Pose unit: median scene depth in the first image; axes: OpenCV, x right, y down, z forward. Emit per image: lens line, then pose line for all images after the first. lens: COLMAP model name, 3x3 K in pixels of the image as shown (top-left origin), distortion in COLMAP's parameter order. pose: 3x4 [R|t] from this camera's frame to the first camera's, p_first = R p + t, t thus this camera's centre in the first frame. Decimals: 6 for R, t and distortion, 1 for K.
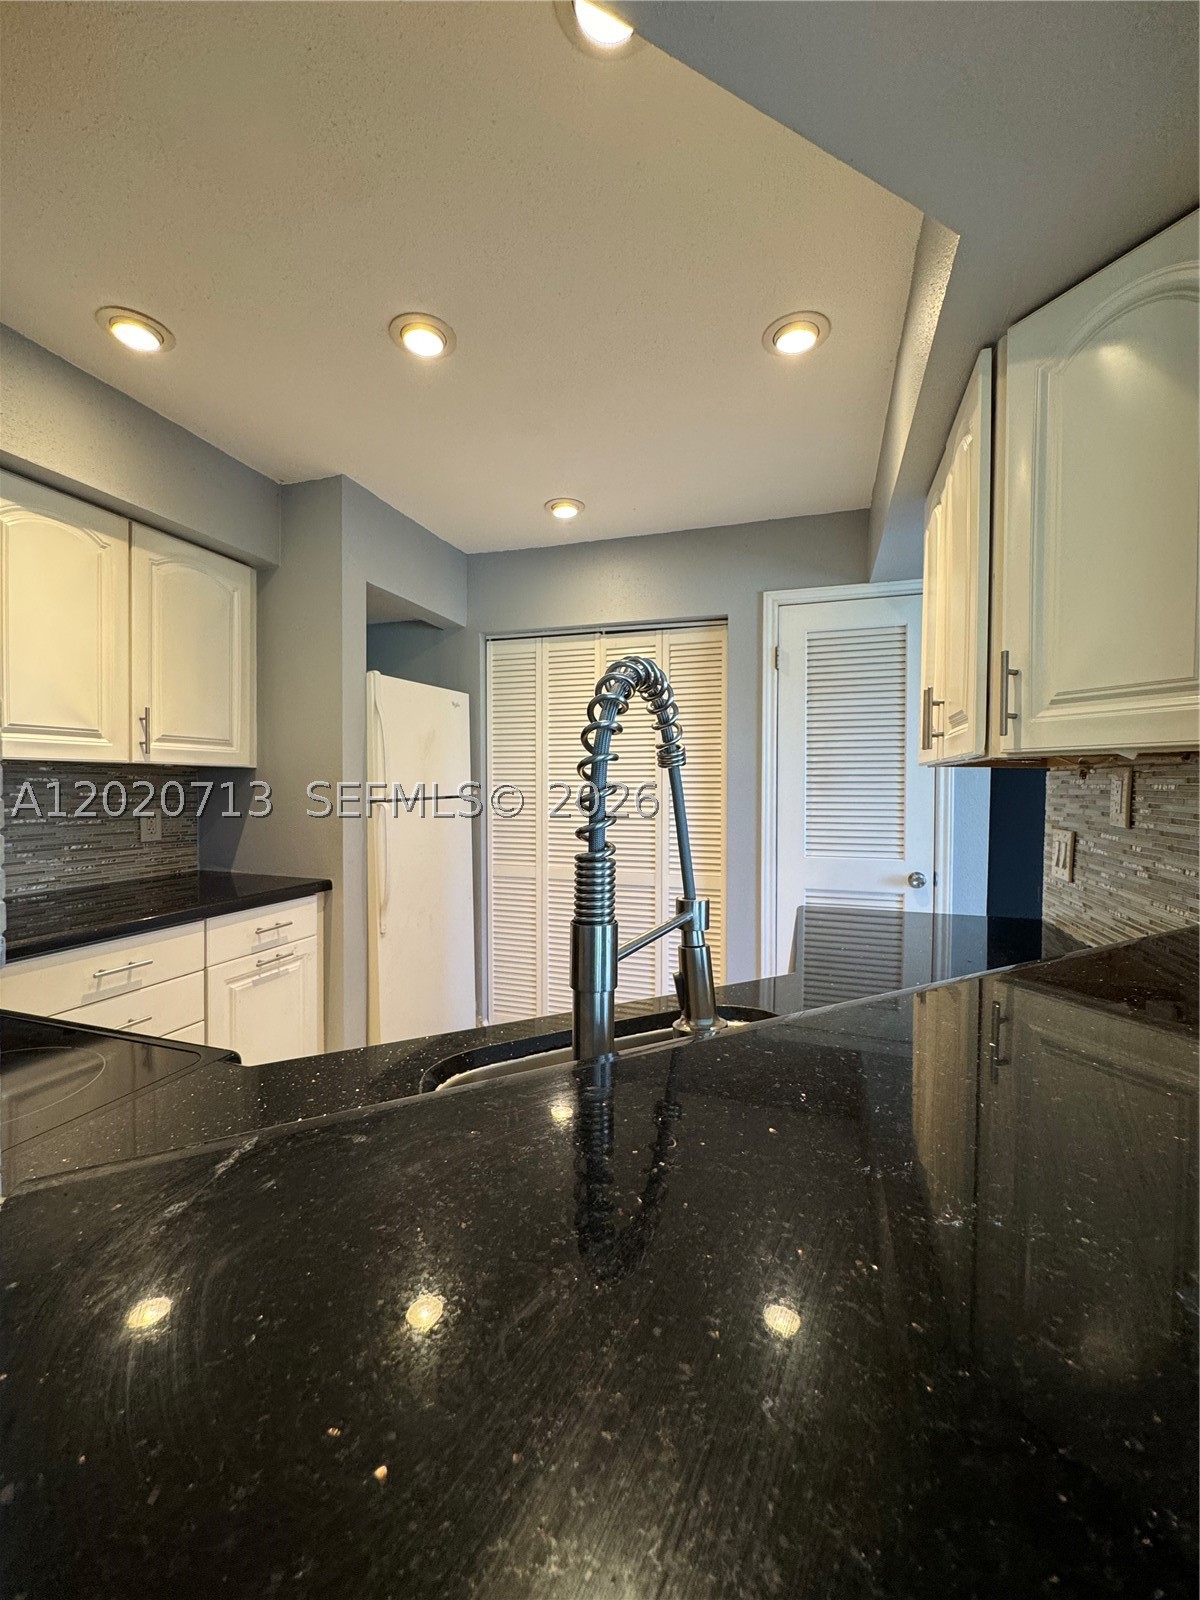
lens RADIAL K [[642.6, 0, 601.4], [0, 642.6, 798.6], [0, 0, 1]] dist [-0.003251, 0.000614]
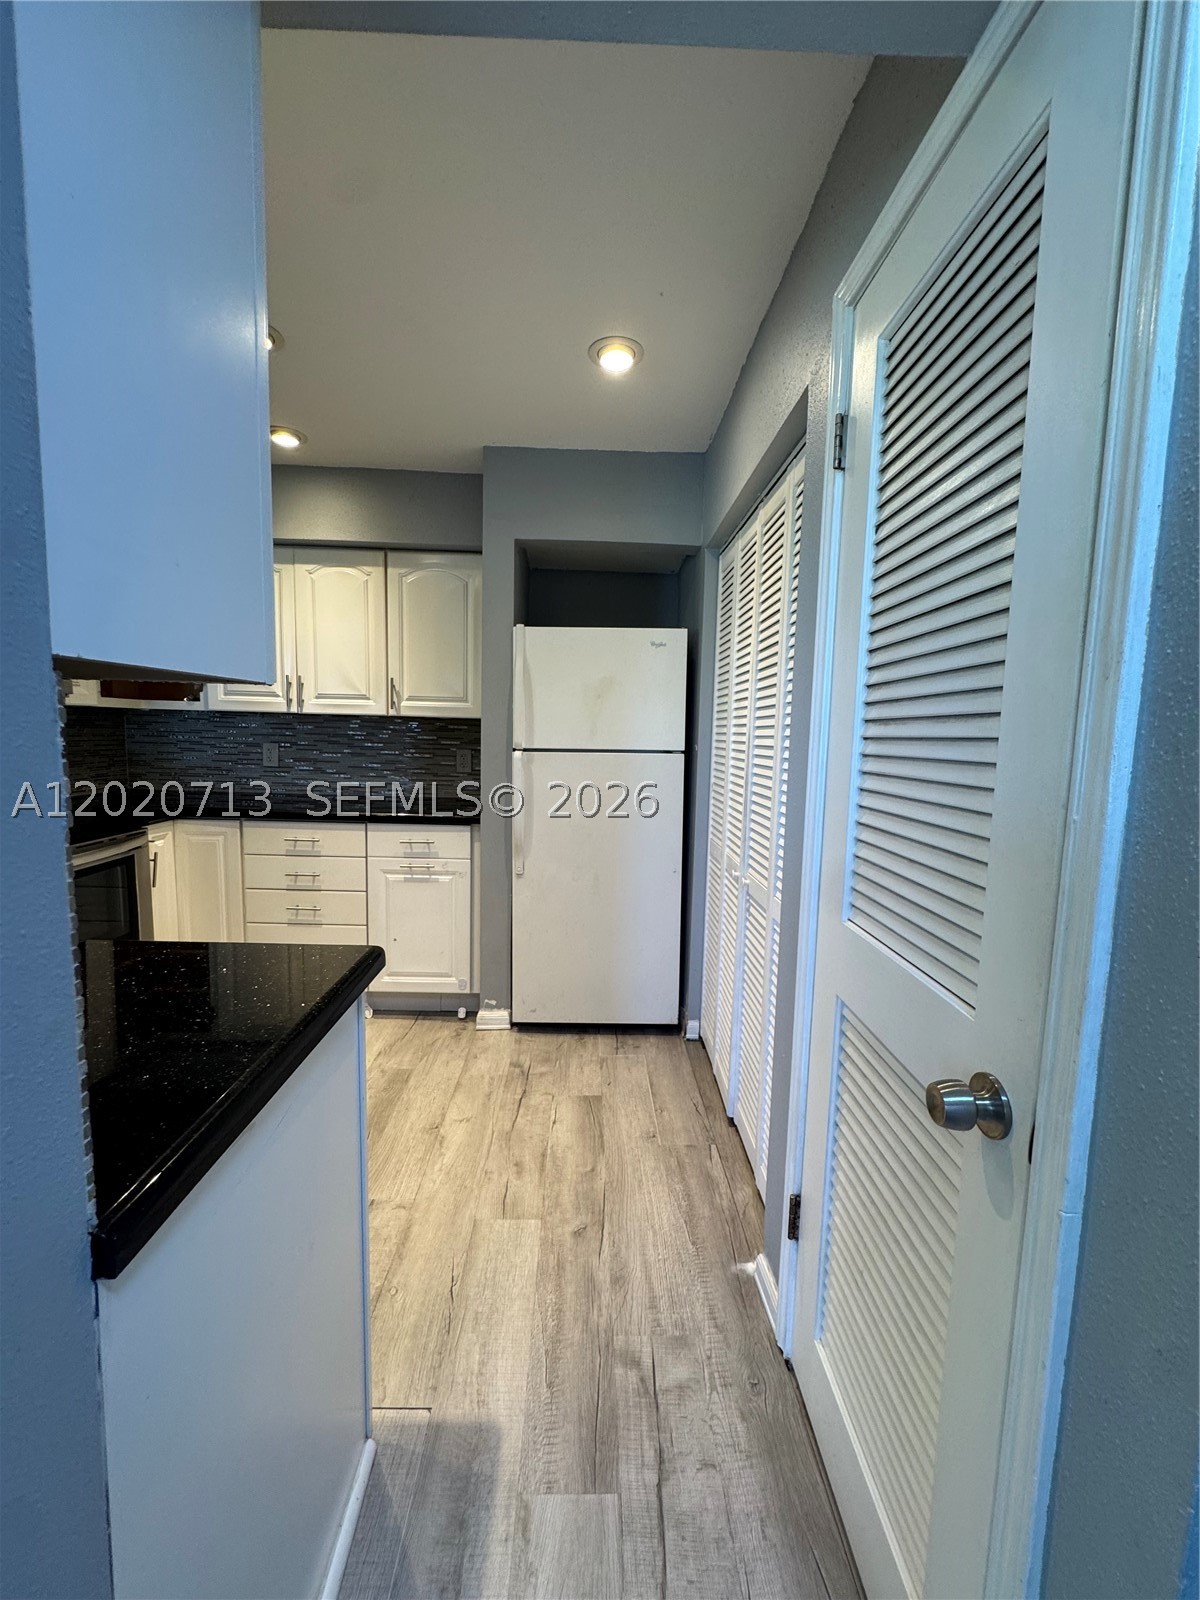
lens RADIAL K [[640.0, 0, 600.0], [0, 640.0, 800.0], [0, 0, 1]] dist [-0.002941, 0.000175]
pose [[0.333401, 0.103159, -0.937124, 0.857310], [-0.048433, 0.994557, 0.092250, -0.021290], [0.941540, 0.014632, 0.336583, 0.959594]]
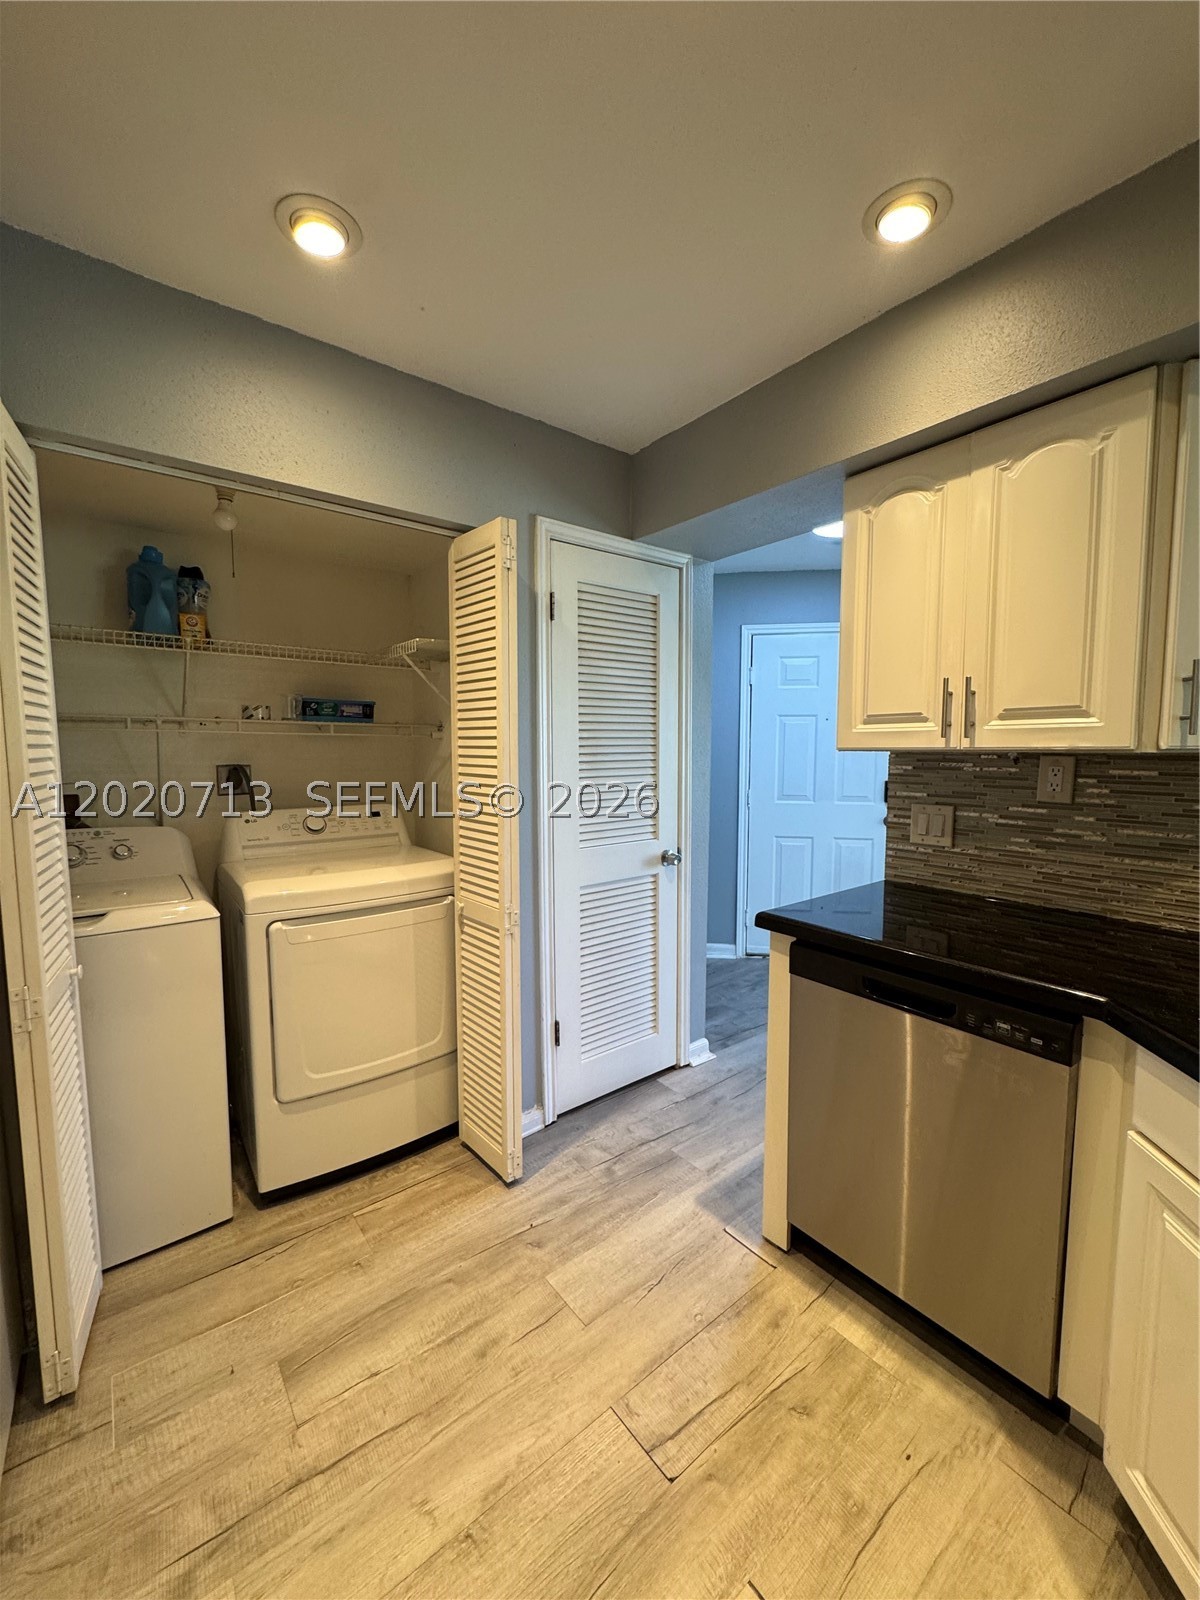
lens RADIAL K [[642.6, 0, 601.4], [0, 642.6, 798.6], [0, 0, 1]] dist [-0.003251, 0.000614]
pose [[0.550268, -0.072446, 0.831839, -0.494970], [0.023594, 0.997180, 0.071238, -0.049746], [-0.834655, -0.019573, 0.550426, 0.682509]]
